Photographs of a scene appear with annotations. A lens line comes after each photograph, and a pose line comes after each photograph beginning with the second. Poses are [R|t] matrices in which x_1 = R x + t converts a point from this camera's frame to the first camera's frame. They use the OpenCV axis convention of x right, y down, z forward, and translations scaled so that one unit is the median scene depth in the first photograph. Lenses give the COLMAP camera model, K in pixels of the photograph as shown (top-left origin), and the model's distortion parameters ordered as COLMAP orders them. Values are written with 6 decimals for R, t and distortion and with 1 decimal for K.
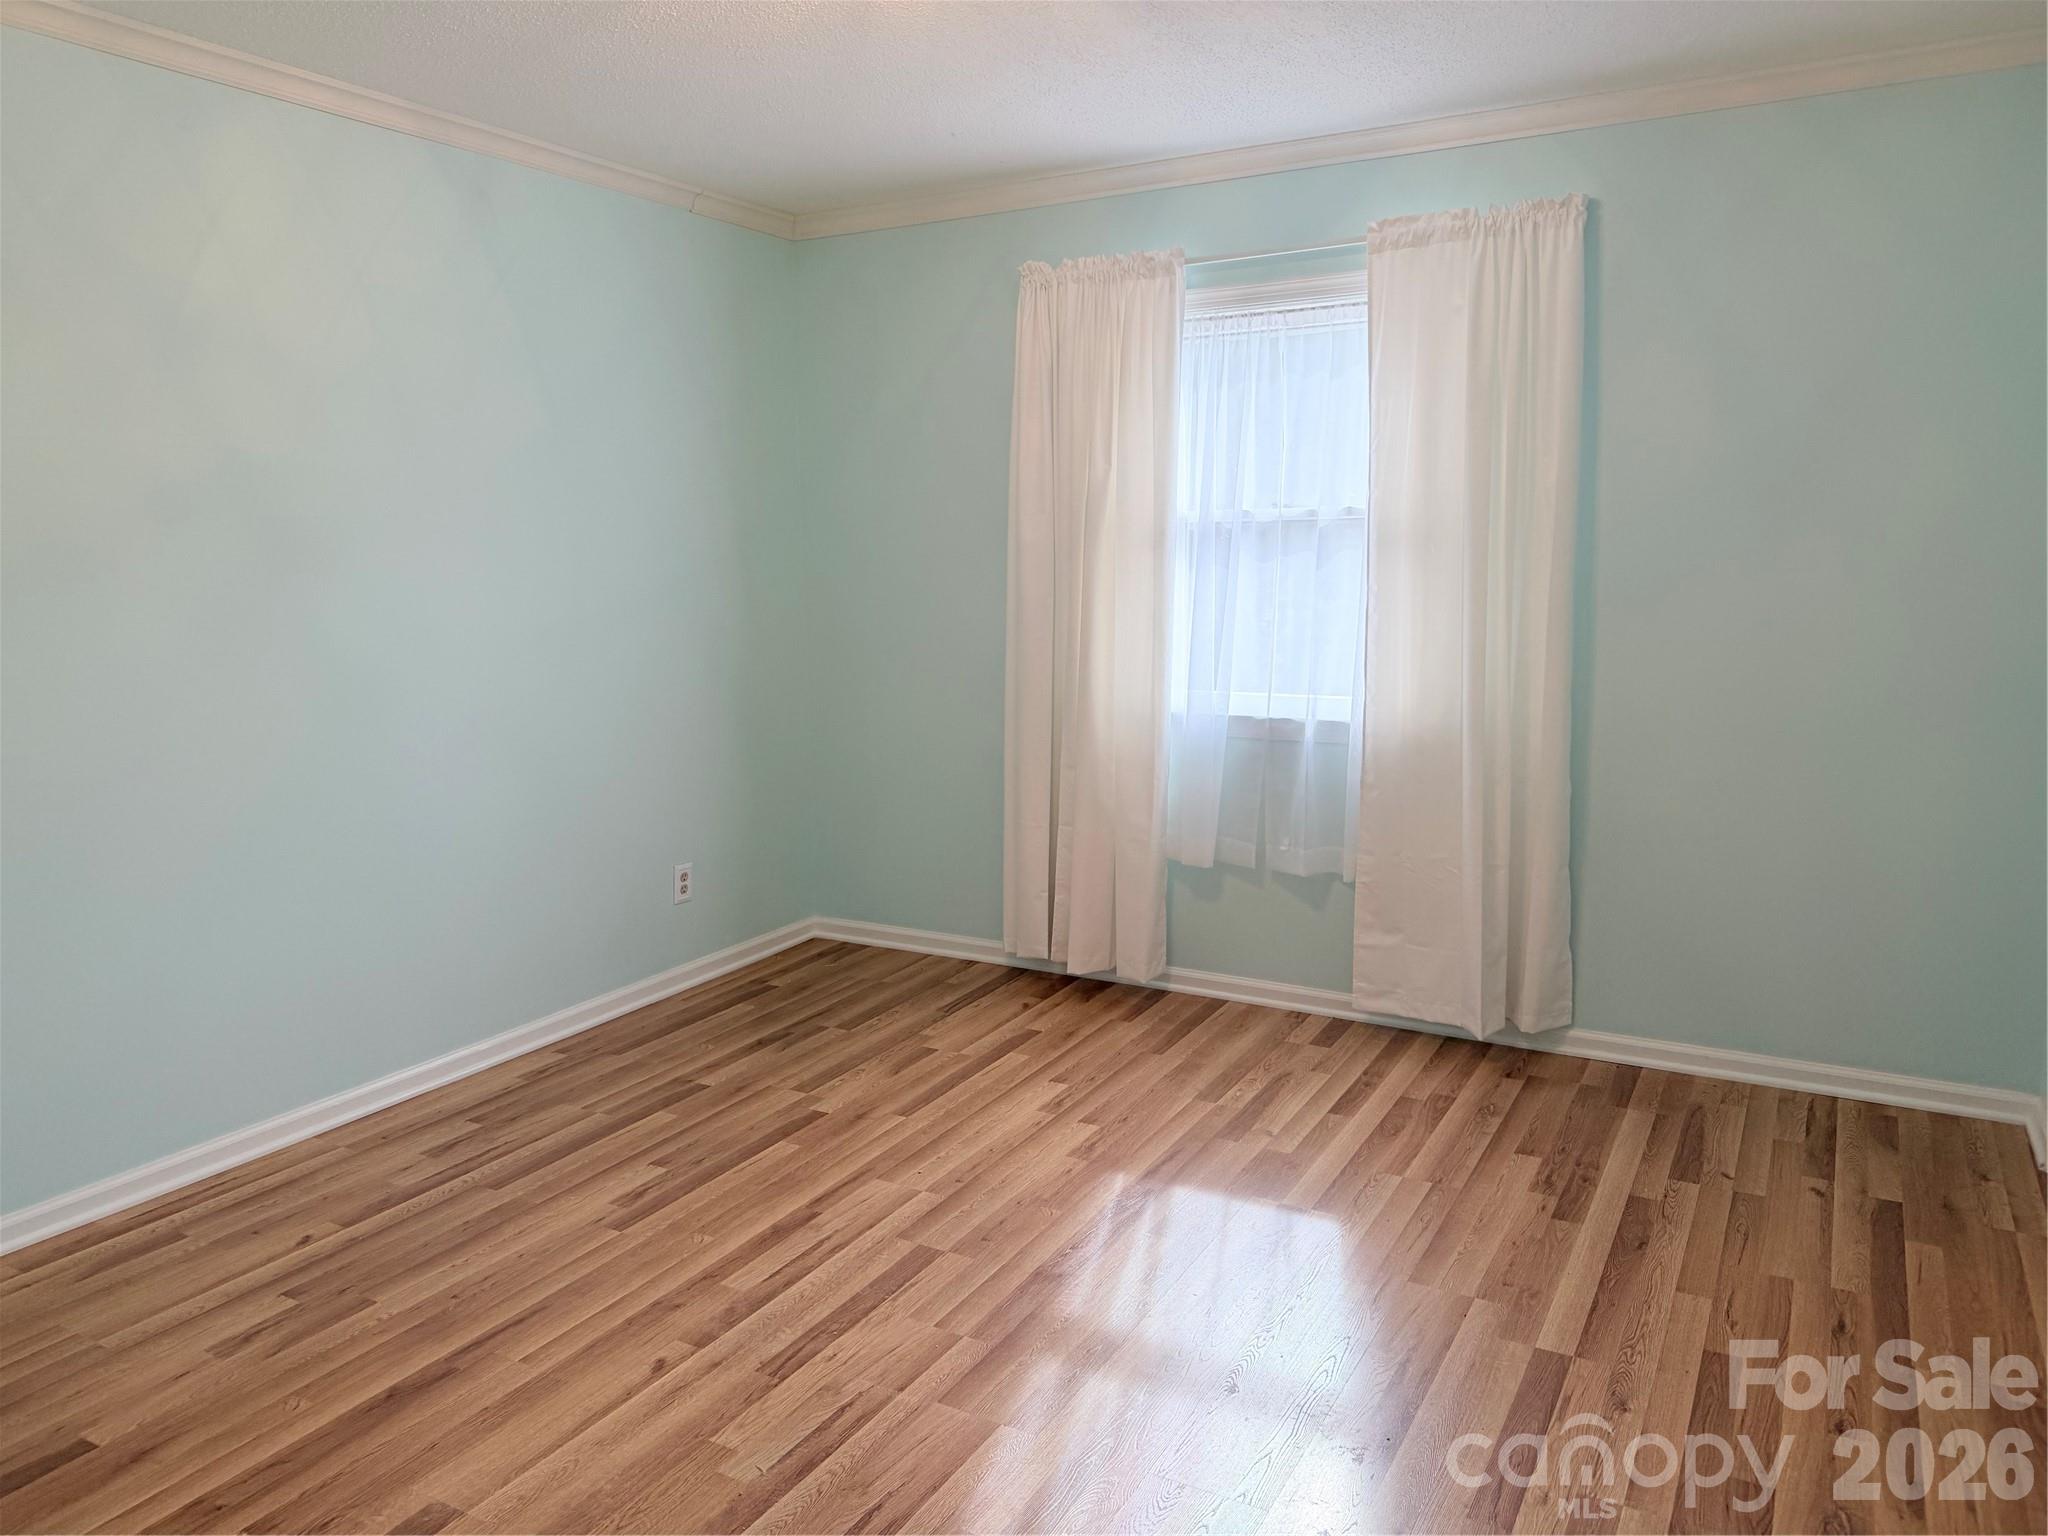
lens RADIAL K [[1465.7, 0, 1011.2], [0, 1465.7, 762.1], [0, 0, 1]] dist [0.118637, -0.133221]
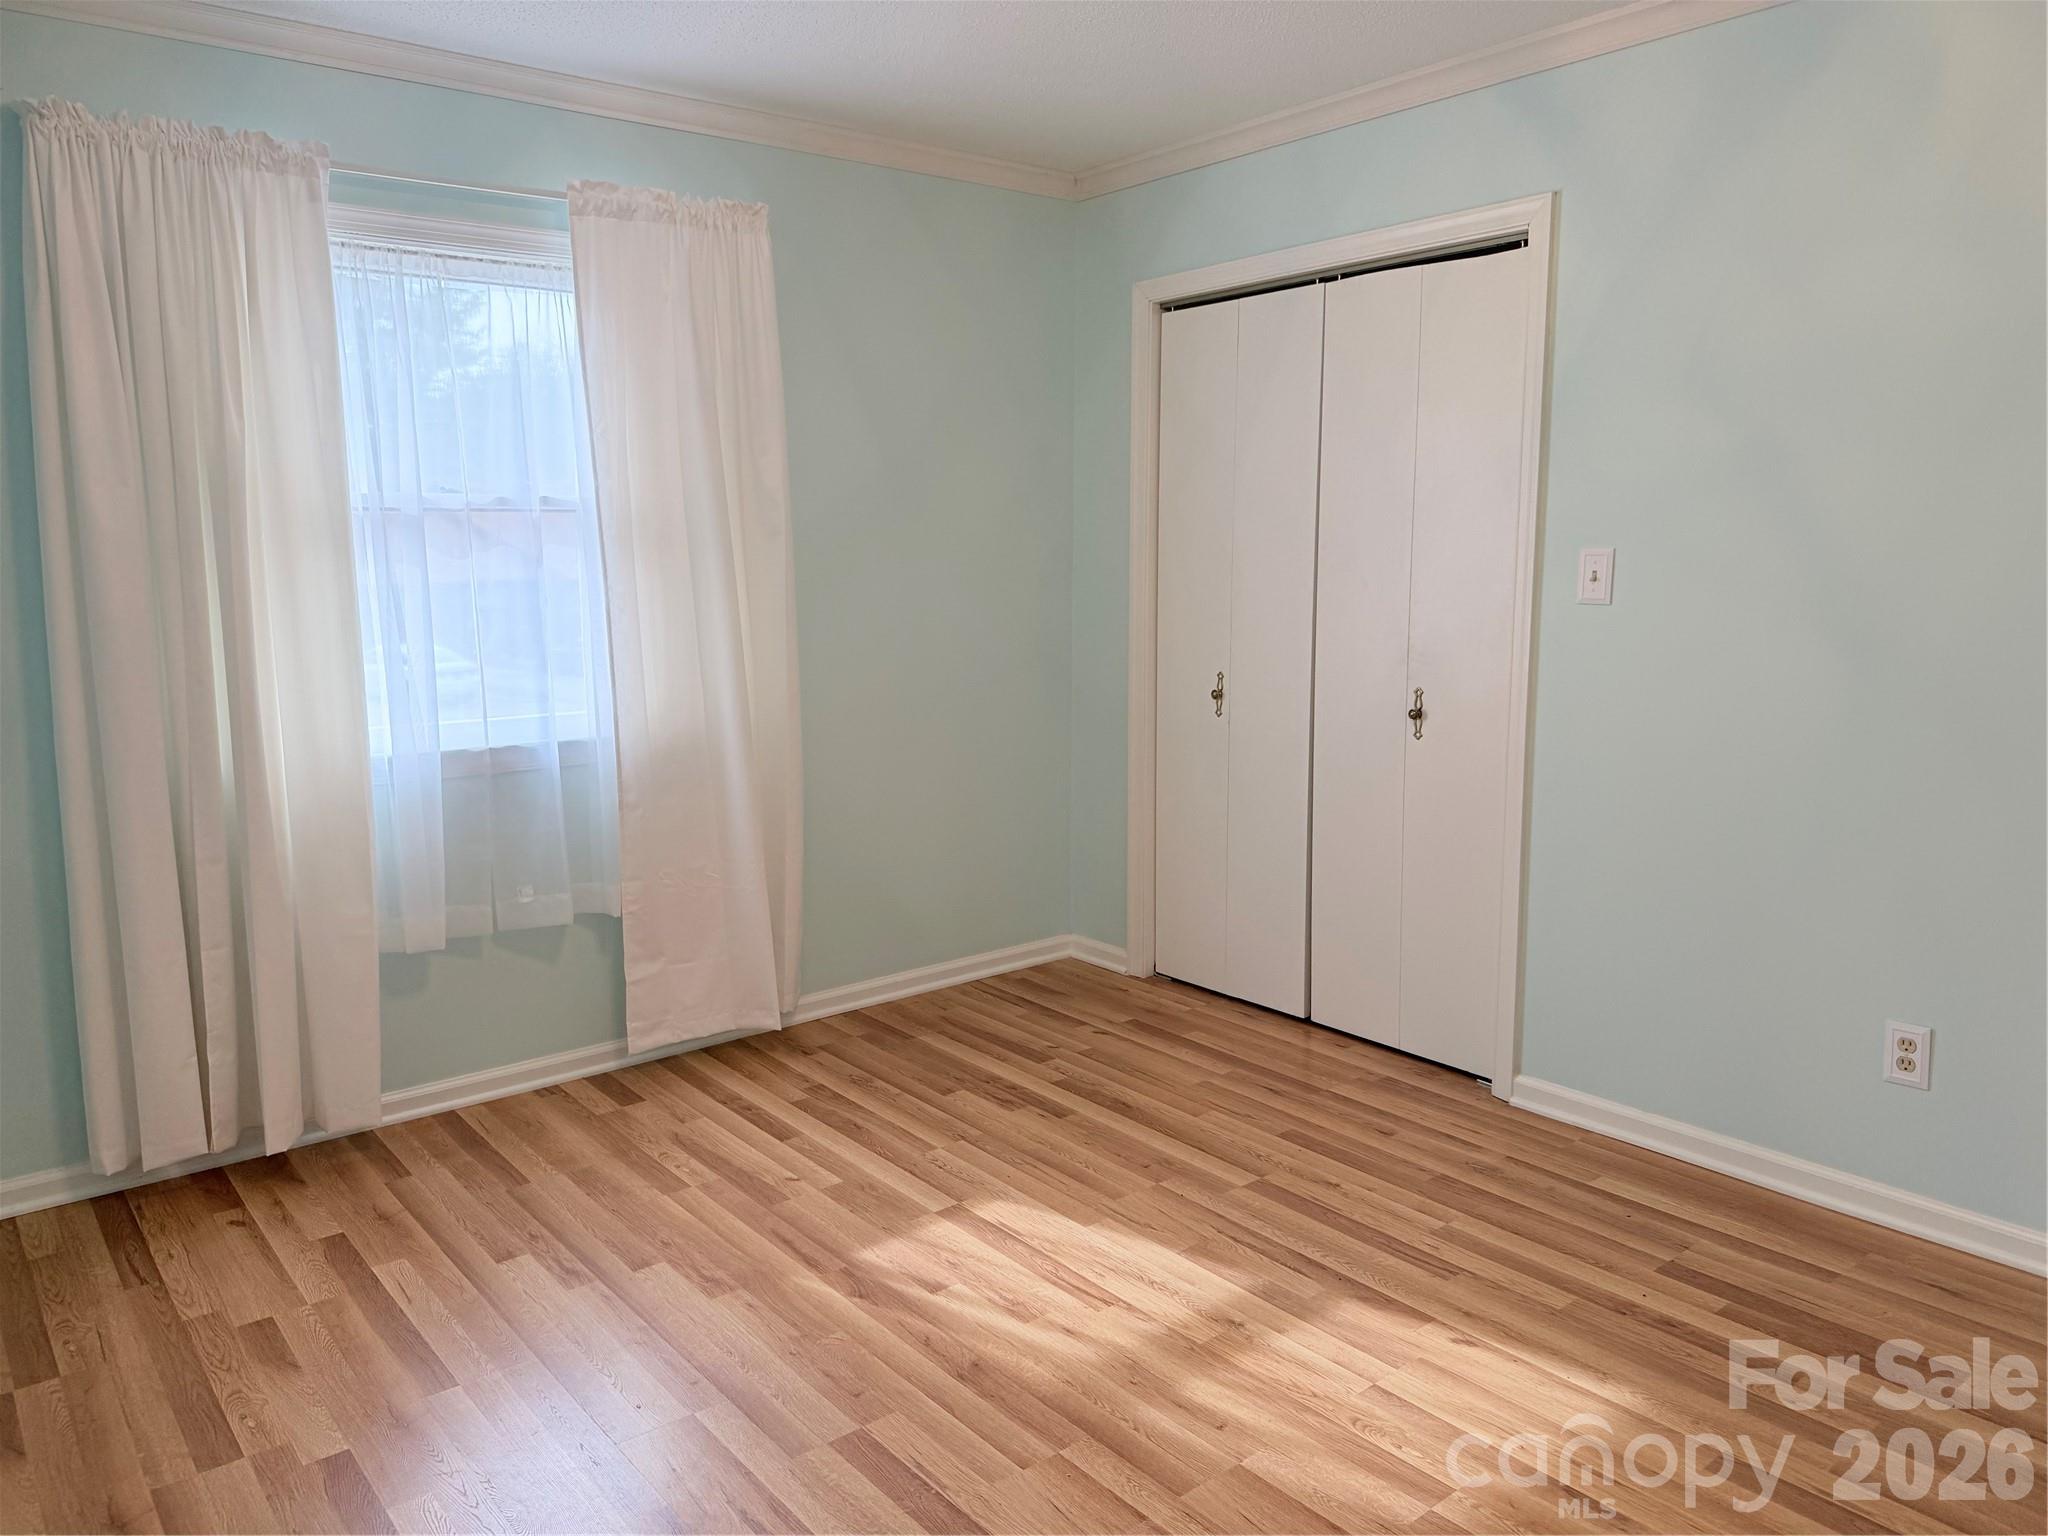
lens RADIAL K [[1465.7, 0, 1011.2], [0, 1465.7, 762.1], [0, 0, 1]] dist [0.118637, -0.133221]
pose [[0.375949, -0.129036, 0.917612, -0.528503], [0.151515, 0.985490, 0.076504, -0.046555], [-0.914169, 0.110271, 0.390044, 0.450170]]
